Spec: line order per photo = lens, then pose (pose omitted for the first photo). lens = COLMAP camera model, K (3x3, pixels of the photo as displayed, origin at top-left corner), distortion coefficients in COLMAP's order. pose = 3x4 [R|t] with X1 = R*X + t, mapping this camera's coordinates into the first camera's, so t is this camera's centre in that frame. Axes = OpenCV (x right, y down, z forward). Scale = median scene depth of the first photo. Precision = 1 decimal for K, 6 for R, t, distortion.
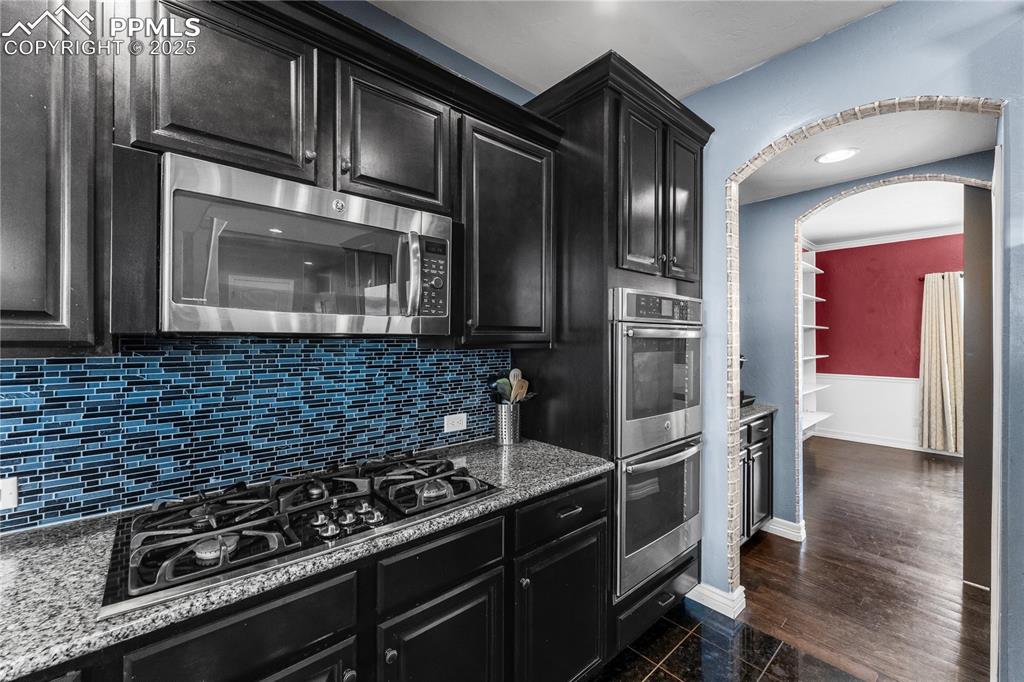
lens RADIAL K [[408.2, 0, 505.4], [0, 408.2, 338.1], [0, 0, 1]] dist [0.000396, -0.000365]
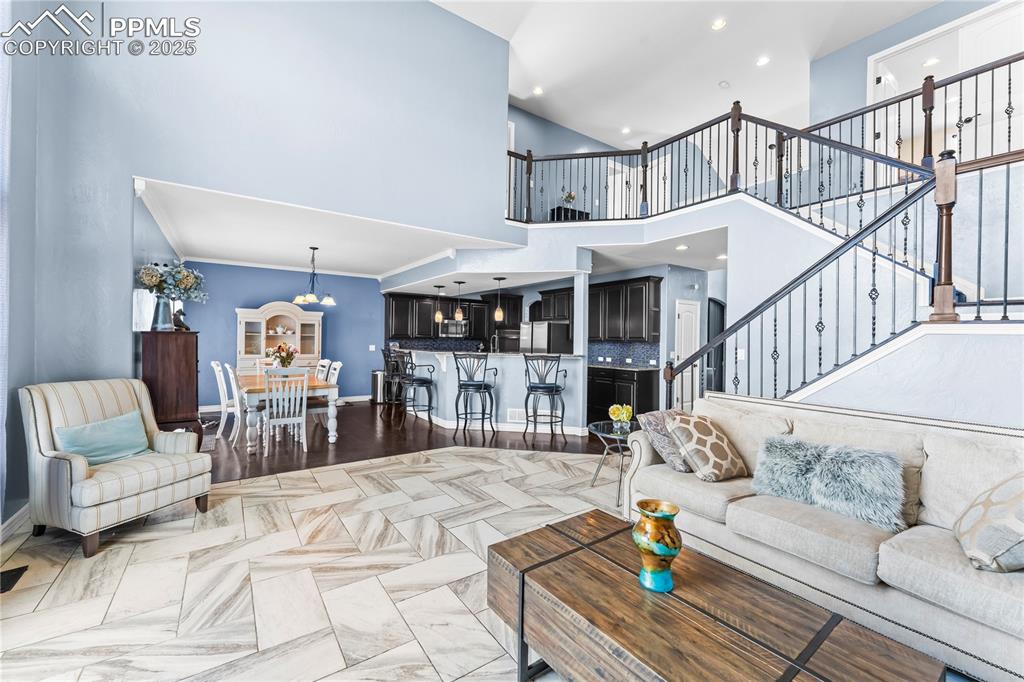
lens RADIAL K [[408.2, 0, 504.8], [0, 408.2, 339.6], [0, 0, 1]] dist [0.000396, -0.000365]
pose [[0.995565, 0.012992, -0.093170, 1.030857], [-0.012566, 0.999908, 0.005155, -0.010894], [0.093228, -0.003961, 0.995637, -5.343108]]
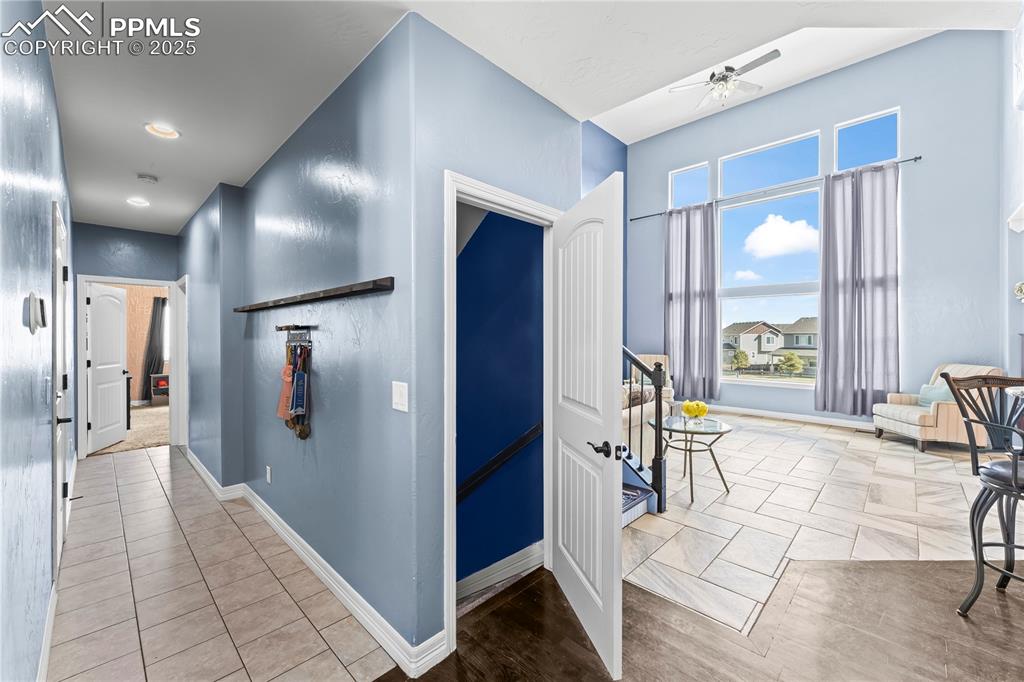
lens RADIAL K [[408.2, 0, 504.7], [0, 408.2, 336.7], [0, 0, 1]] dist [0.000396, -0.000365]
pose [[-0.995912, 0.000880, -0.090326, 2.838549], [0.000879, 1.000000, 0.000052, -0.003703], [0.090326, -0.000028, -0.995912, -0.568810]]
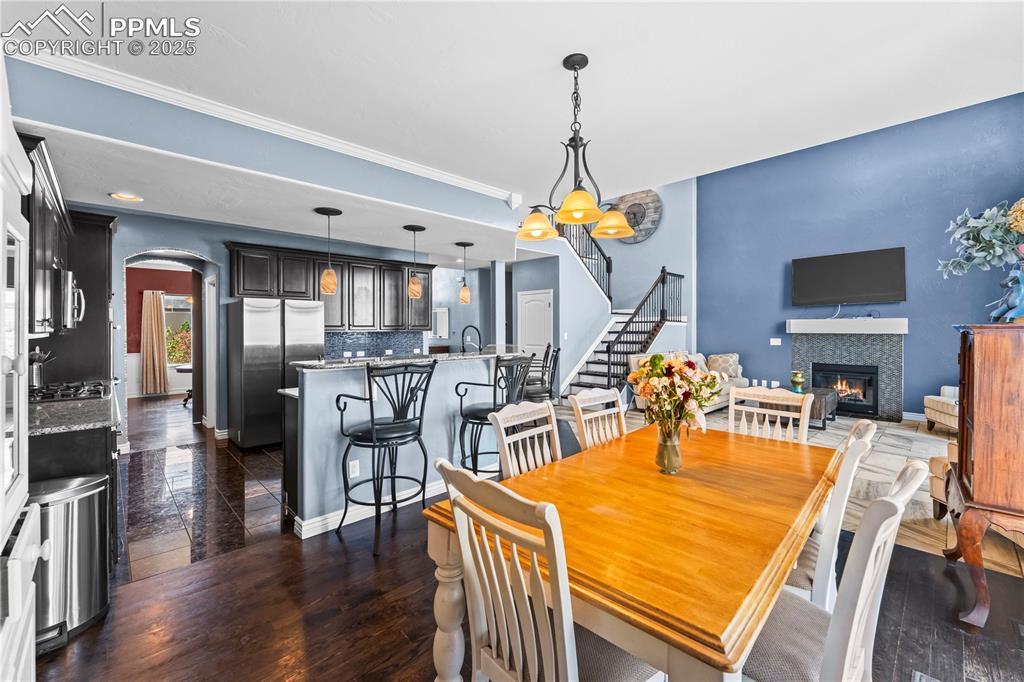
lens RADIAL K [[408.2, 0, 505.0], [0, 408.2, 332.1], [0, 0, 1]] dist [0.000396, -0.000365]
pose [[-0.059928, -0.010903, 0.998143, -2.401168], [-0.002600, 0.999939, 0.010767, -0.016937], [-0.998199, -0.001950, -0.059953, -1.255888]]
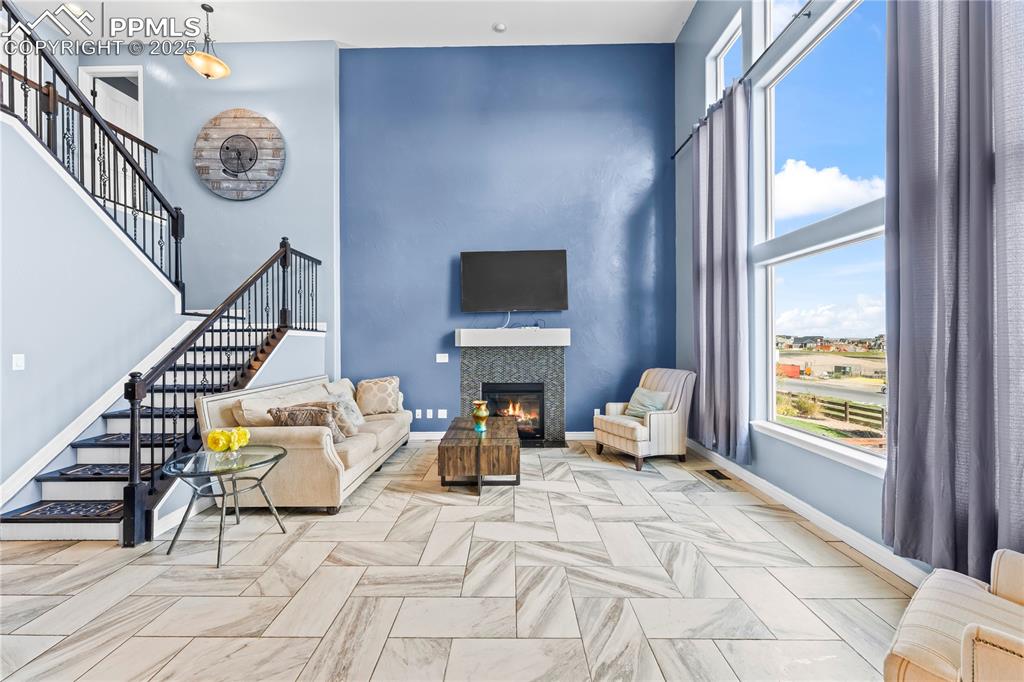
lens RADIAL K [[408.2, 0, 517.5], [0, 408.2, 340.5], [0, 0, 1]] dist [0.000396, -0.000365]
pose [[-0.776507, 0.008125, 0.630057, -0.602005], [0.004925, 0.999965, -0.006826, 0.009464], [-0.630090, -0.002197, -0.776519, -2.315615]]
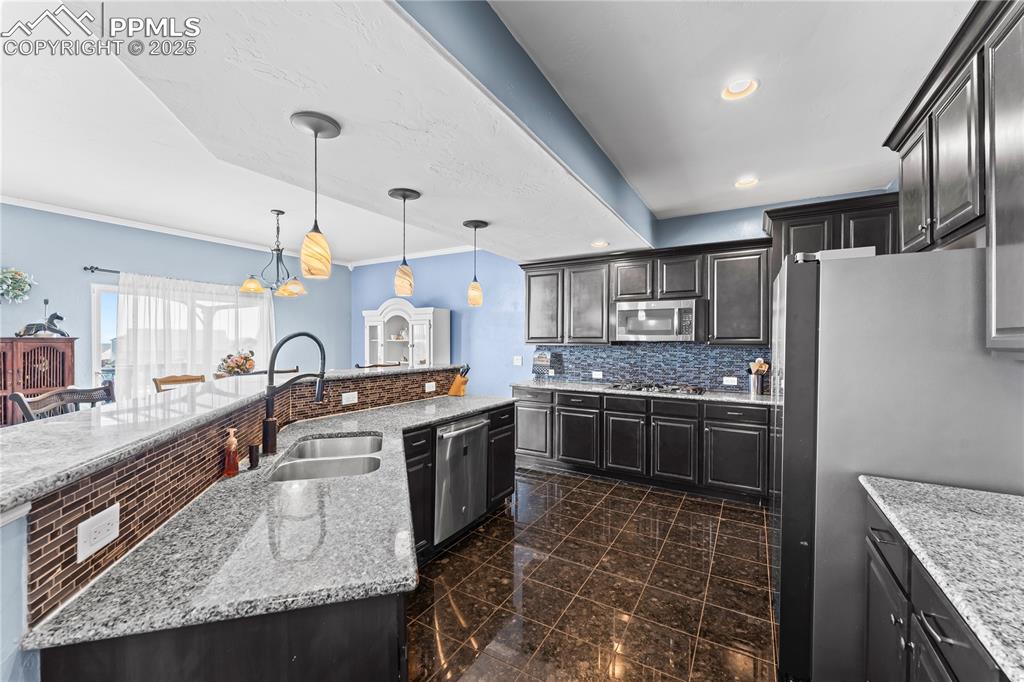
lens RADIAL K [[408.2, 0, 508.3], [0, 408.2, 343.6], [0, 0, 1]] dist [0.000396, -0.000365]
pose [[0.327586, 0.006287, -0.944800, 1.854651], [-0.001374, 0.999980, 0.006177, -0.005767], [0.944820, -0.000726, 0.327589, -1.002837]]
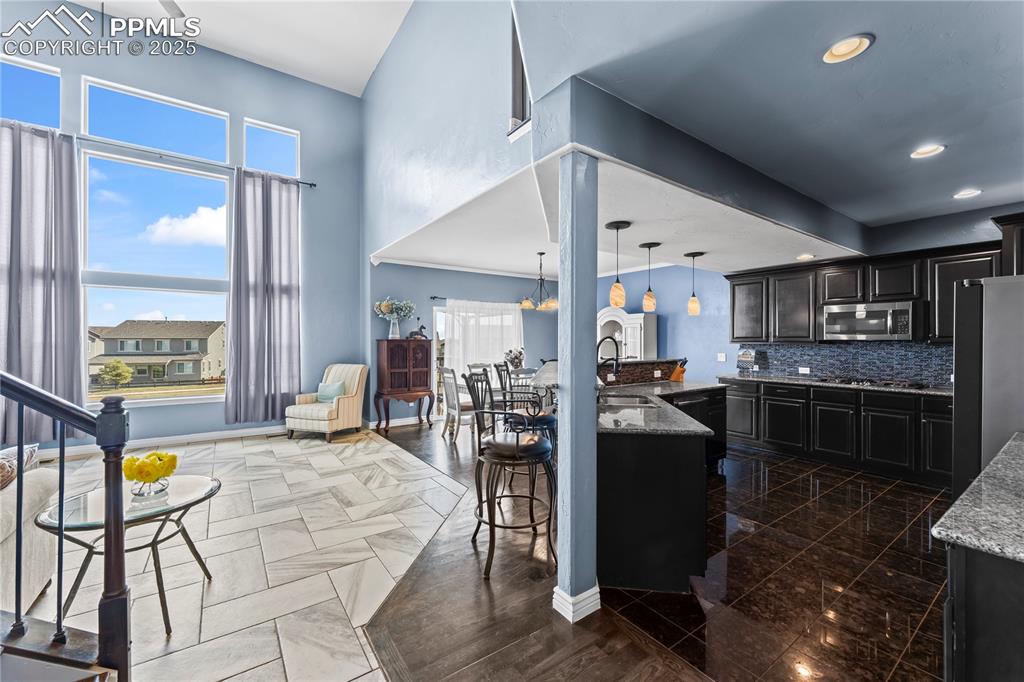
lens RADIAL K [[408.2, 0, 507.5], [0, 408.2, 340.3], [0, 0, 1]] dist [0.000396, -0.000365]
pose [[-0.087921, 0.000065, -0.996127, 2.791199], [0.002300, 0.999997, -0.000138, -0.010376], [0.996125, -0.002304, -0.087921, -1.534380]]
